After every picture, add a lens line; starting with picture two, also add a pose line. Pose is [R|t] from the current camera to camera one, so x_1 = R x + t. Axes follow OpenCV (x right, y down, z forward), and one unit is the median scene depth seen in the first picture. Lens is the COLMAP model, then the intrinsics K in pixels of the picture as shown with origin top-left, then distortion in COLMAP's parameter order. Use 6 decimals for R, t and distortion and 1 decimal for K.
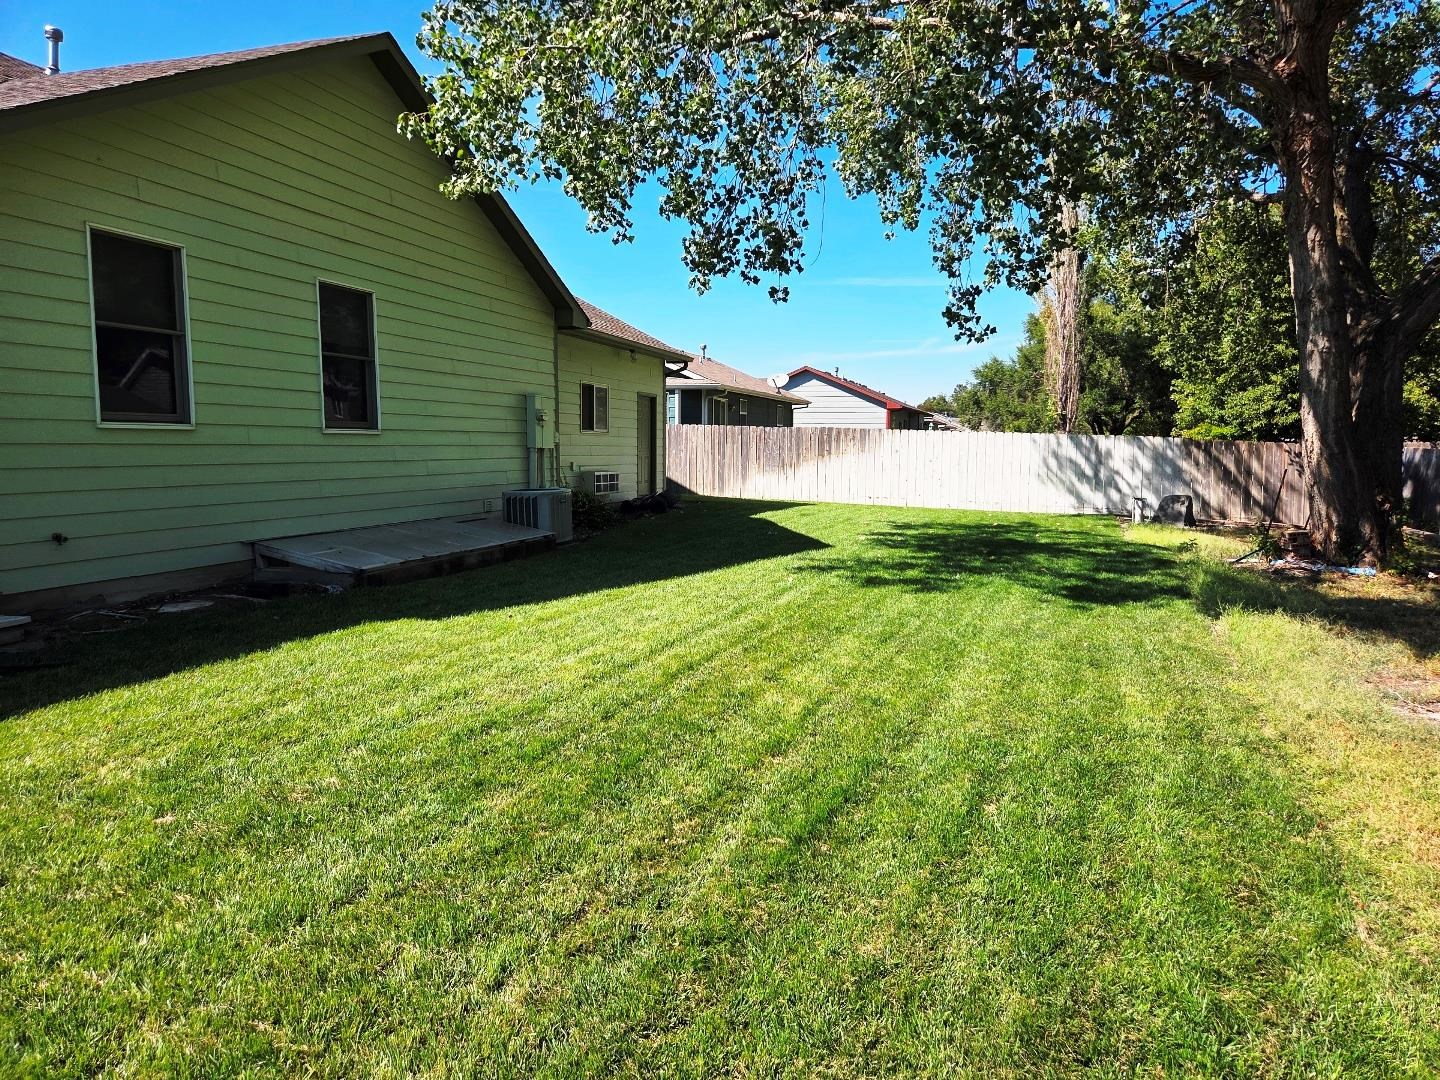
lens RADIAL K [[955.1, 0, 734.6], [0, 955.1, 535.3], [0, 0, 1]] dist [0.007082, -0.000477]
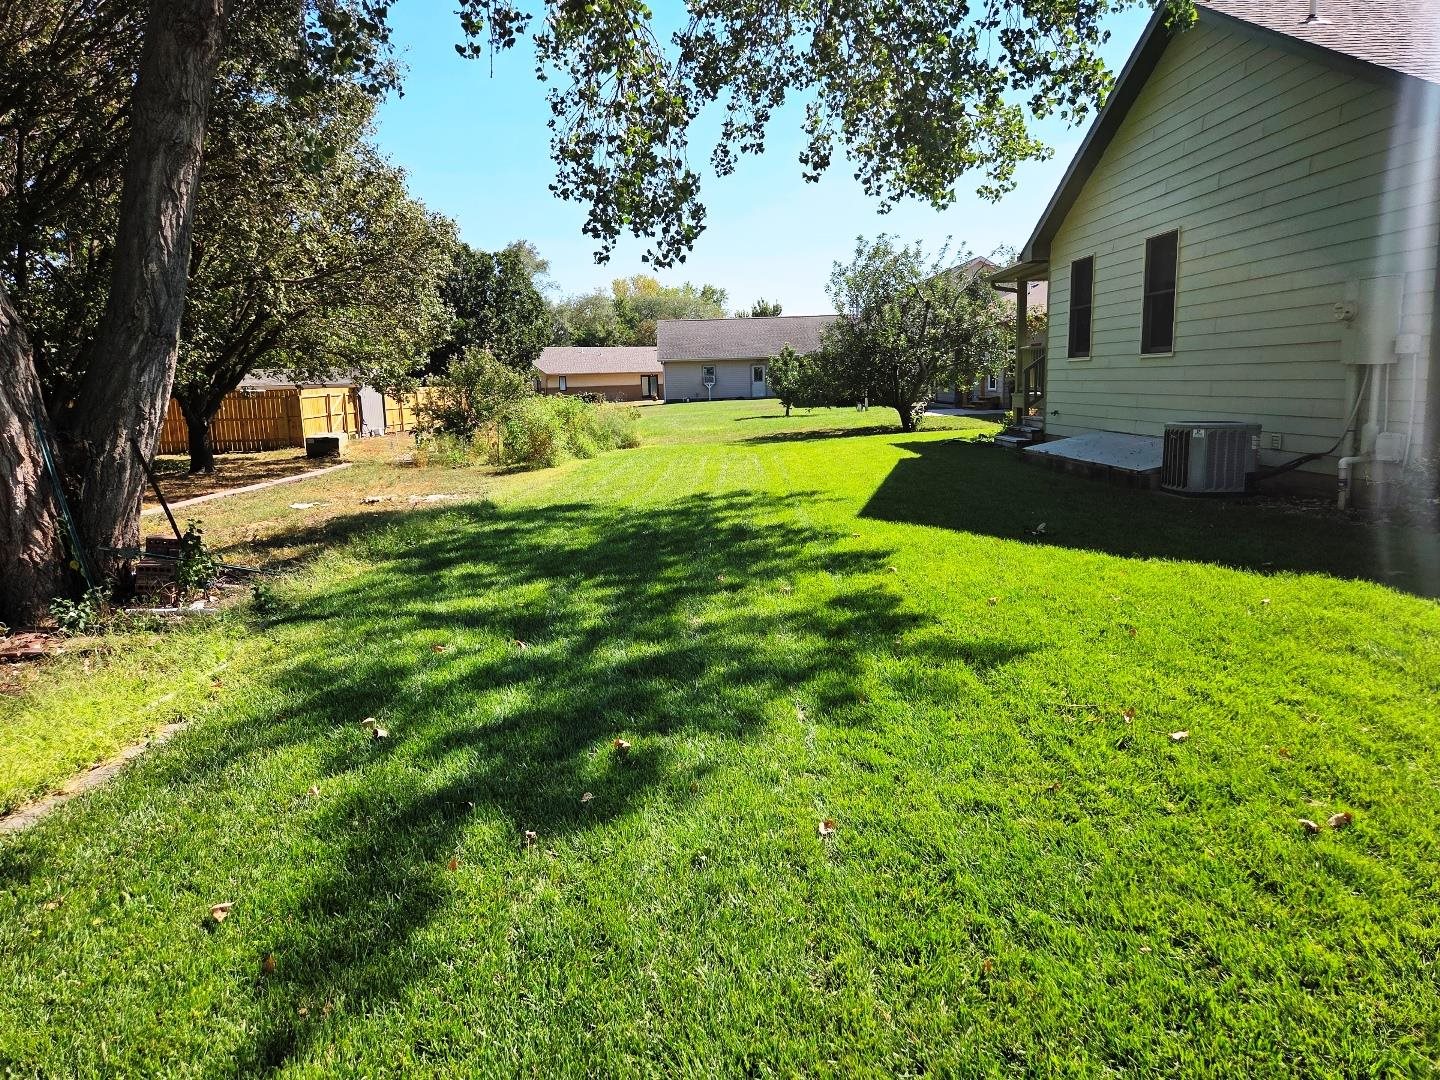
lens RADIAL K [[955.1, 0, 718.7], [0, 955.1, 544.2], [0, 0, 1]] dist [0.007082, -0.000477]
pose [[-0.944767, 0.076054, -0.318796, 0.510256], [-0.008365, 0.966790, 0.255435, -0.177046], [0.327635, 0.243993, -0.912755, 1.923273]]
